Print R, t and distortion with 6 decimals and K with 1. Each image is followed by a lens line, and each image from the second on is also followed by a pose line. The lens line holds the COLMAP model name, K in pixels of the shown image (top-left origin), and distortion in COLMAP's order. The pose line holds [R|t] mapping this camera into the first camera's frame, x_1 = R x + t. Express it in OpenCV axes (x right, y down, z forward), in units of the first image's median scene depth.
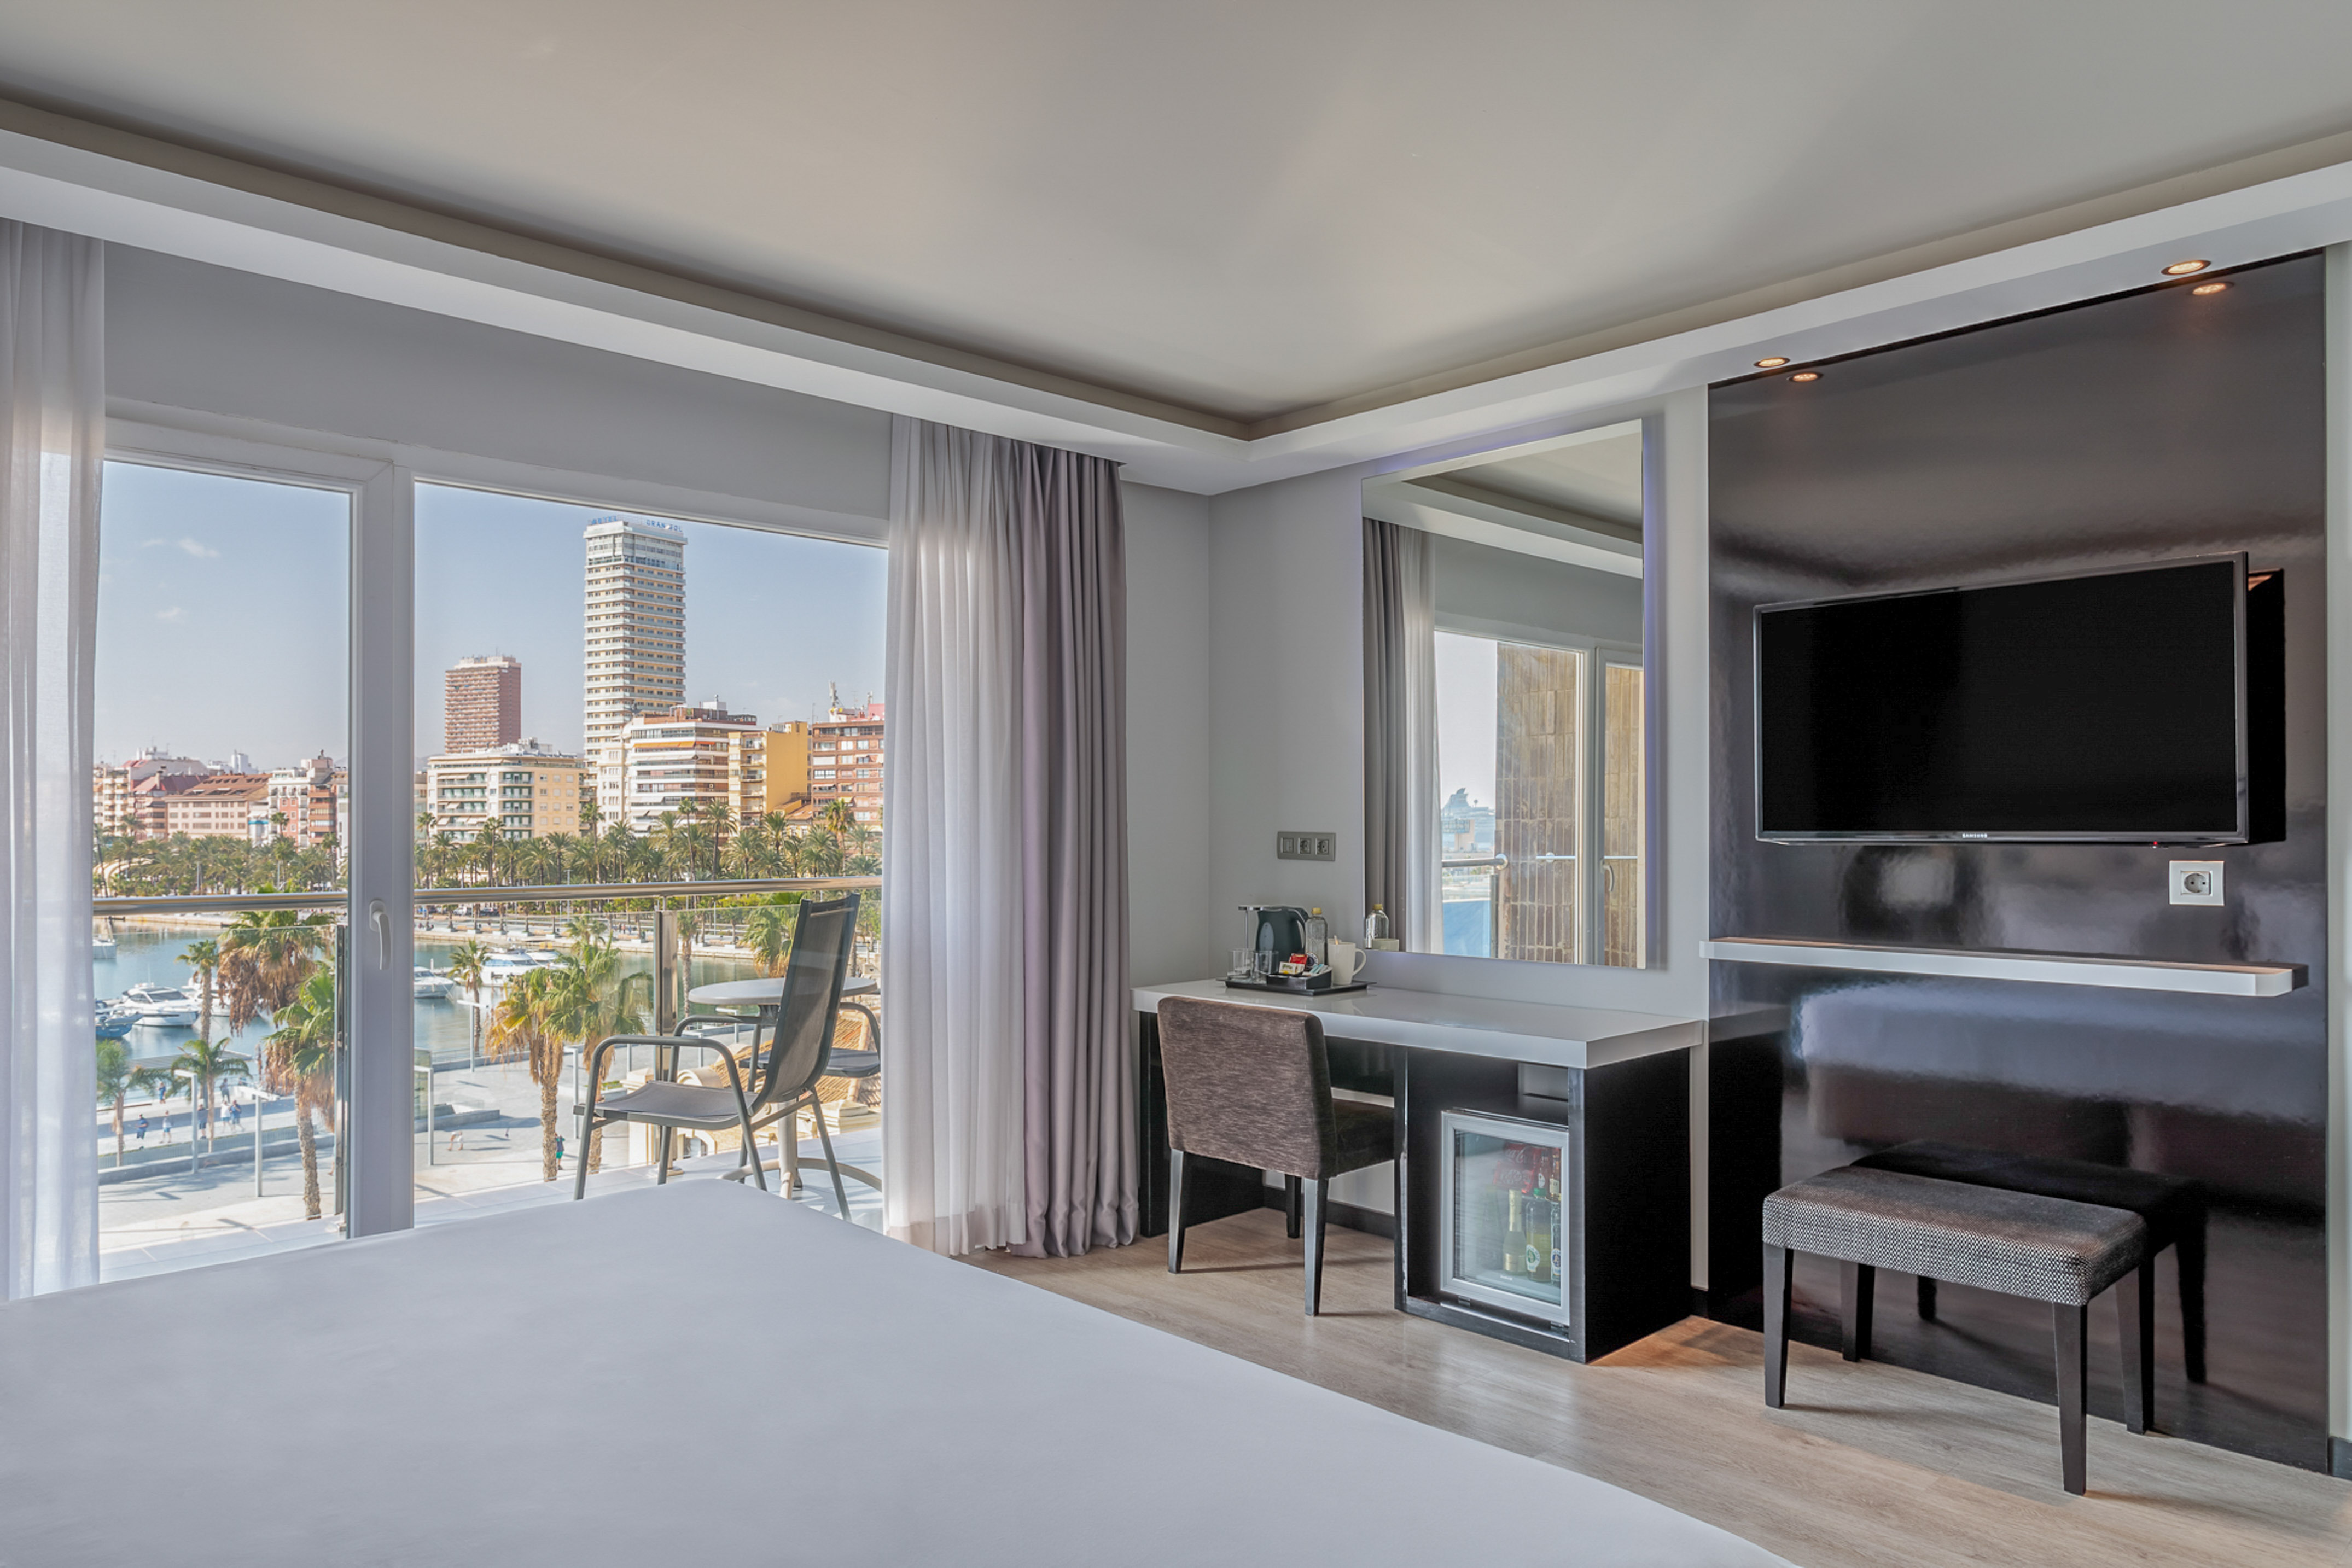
lens RADIAL K [[1496.0, 0, 1175.2], [0, 1496.0, 819.1], [0, 0, 1]] dist [-0.045266, 0.035672]
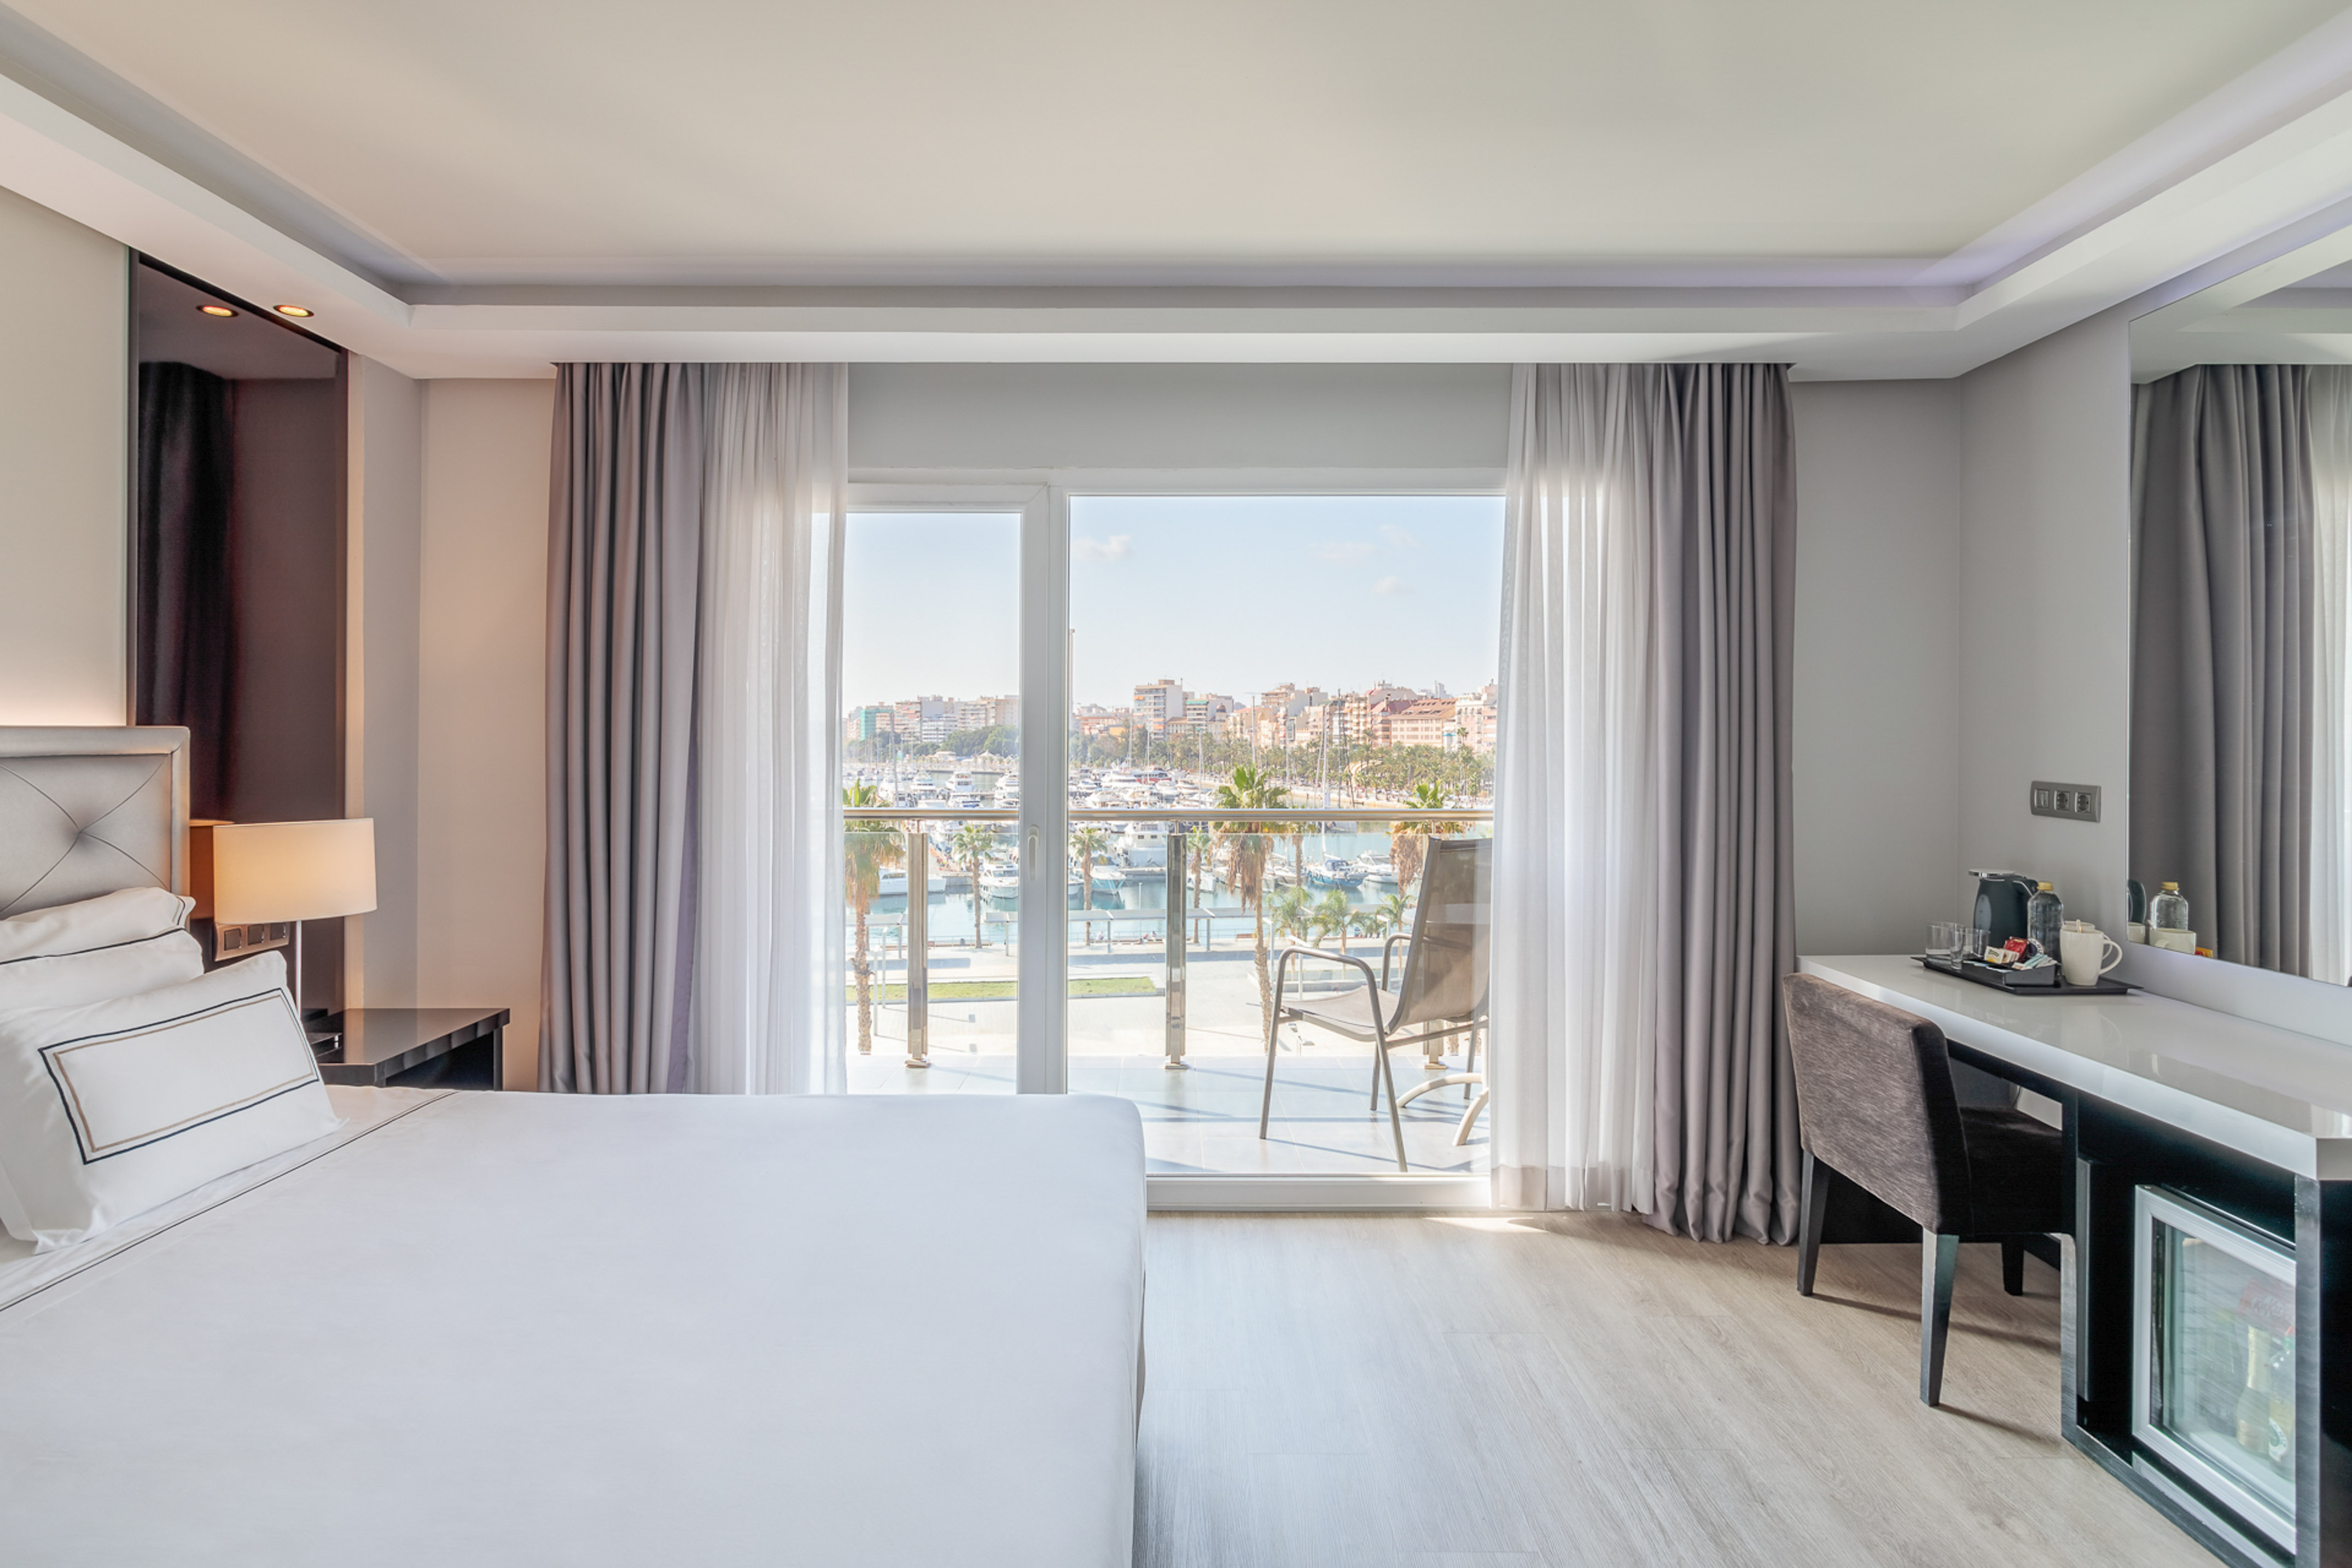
lens RADIAL K [[1276.5, 0, 1177.1], [0, 1276.5, 738.7], [0, 0, 1]] dist [-0.002756, 0.001388]
pose [[0.722884, 0.004243, -0.690957, 0.246191], [-0.000998, 0.999987, 0.005097, -0.020872], [0.690969, -0.002995, 0.722878, 0.215554]]
